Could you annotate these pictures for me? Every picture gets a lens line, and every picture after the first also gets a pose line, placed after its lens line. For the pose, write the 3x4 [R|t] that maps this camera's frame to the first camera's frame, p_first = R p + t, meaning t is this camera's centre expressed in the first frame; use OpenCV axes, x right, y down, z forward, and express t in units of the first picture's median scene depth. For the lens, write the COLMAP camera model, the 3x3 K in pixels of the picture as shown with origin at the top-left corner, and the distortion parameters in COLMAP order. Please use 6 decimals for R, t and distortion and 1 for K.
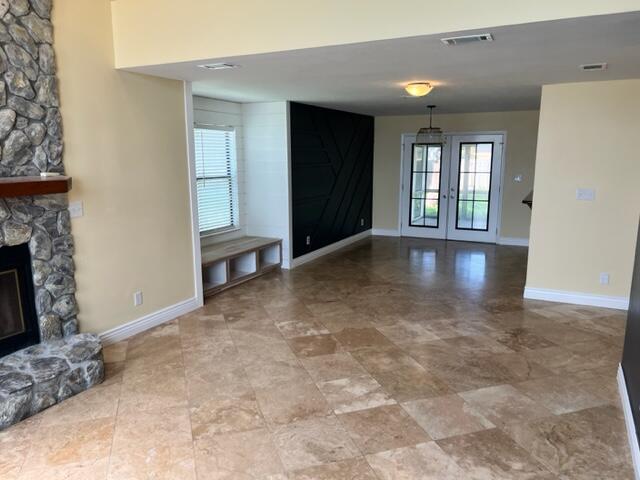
lens RADIAL K [[485.6, 0, 320.0], [0, 485.6, 240.0], [0, 0, 1]] dist [0.048762, -0.052223]
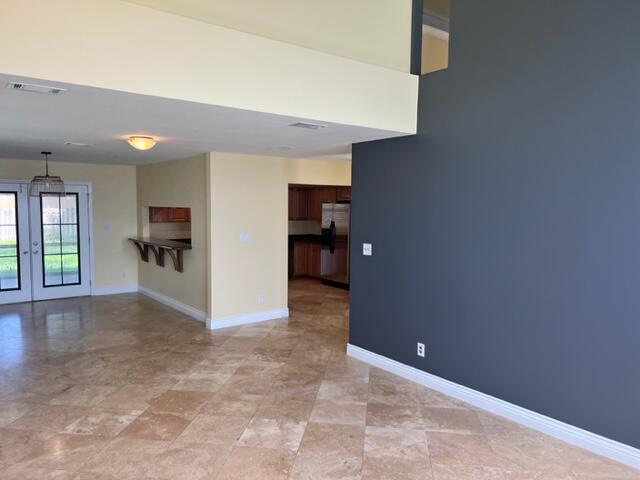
lens RADIAL K [[485.6, 0, 320.0], [0, 485.6, 240.0], [0, 0, 1]] dist [0.048762, -0.052223]
pose [[0.438778, -0.065260, 0.896223, -0.398366], [0.149462, 0.988767, -0.001176, -0.041868], [-0.886079, 0.134467, 0.443603, 0.188908]]
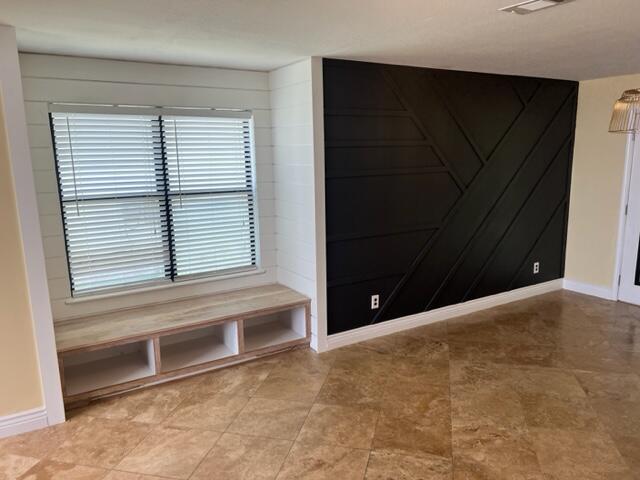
lens RADIAL K [[485.6, 0, 320.0], [0, 485.6, 240.0], [0, 0, 1]] dist [0.048762, -0.052223]
pose [[0.849983, 0.074784, -0.521475, 0.234494], [-0.072964, 0.997044, 0.024055, -0.089145], [0.521733, 0.017603, 0.852927, 0.516922]]
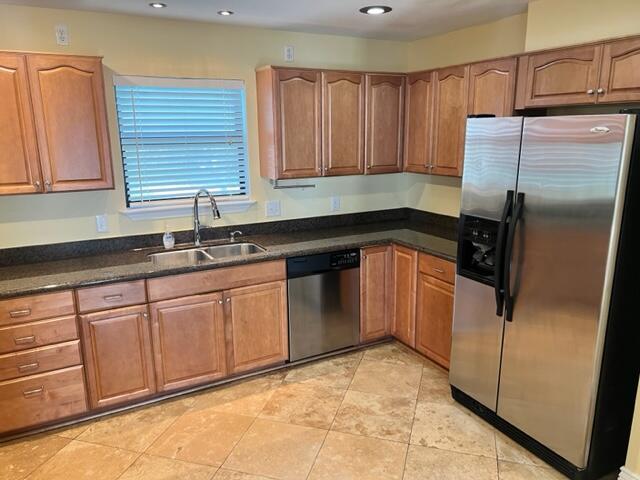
lens RADIAL K [[485.6, 0, 320.0], [0, 485.6, 240.0], [0, 0, 1]] dist [0.048762, -0.052223]
pose [[0.618996, -0.185434, 0.763190, 0.522508], [0.158235, 0.981247, 0.110077, -0.116044], [-0.769289, 0.052626, 0.636730, 0.658103]]
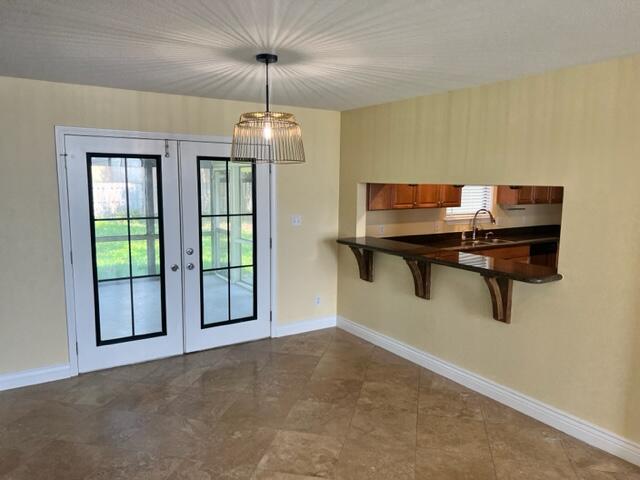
lens RADIAL K [[485.6, 0, 320.0], [0, 485.6, 240.0], [0, 0, 1]] dist [0.048762, -0.052223]
pose [[0.507793, -0.108047, 0.854677, -0.101579], [0.143400, 0.988864, 0.039812, -0.152262], [-0.849460, 0.102344, 0.517632, 0.841377]]
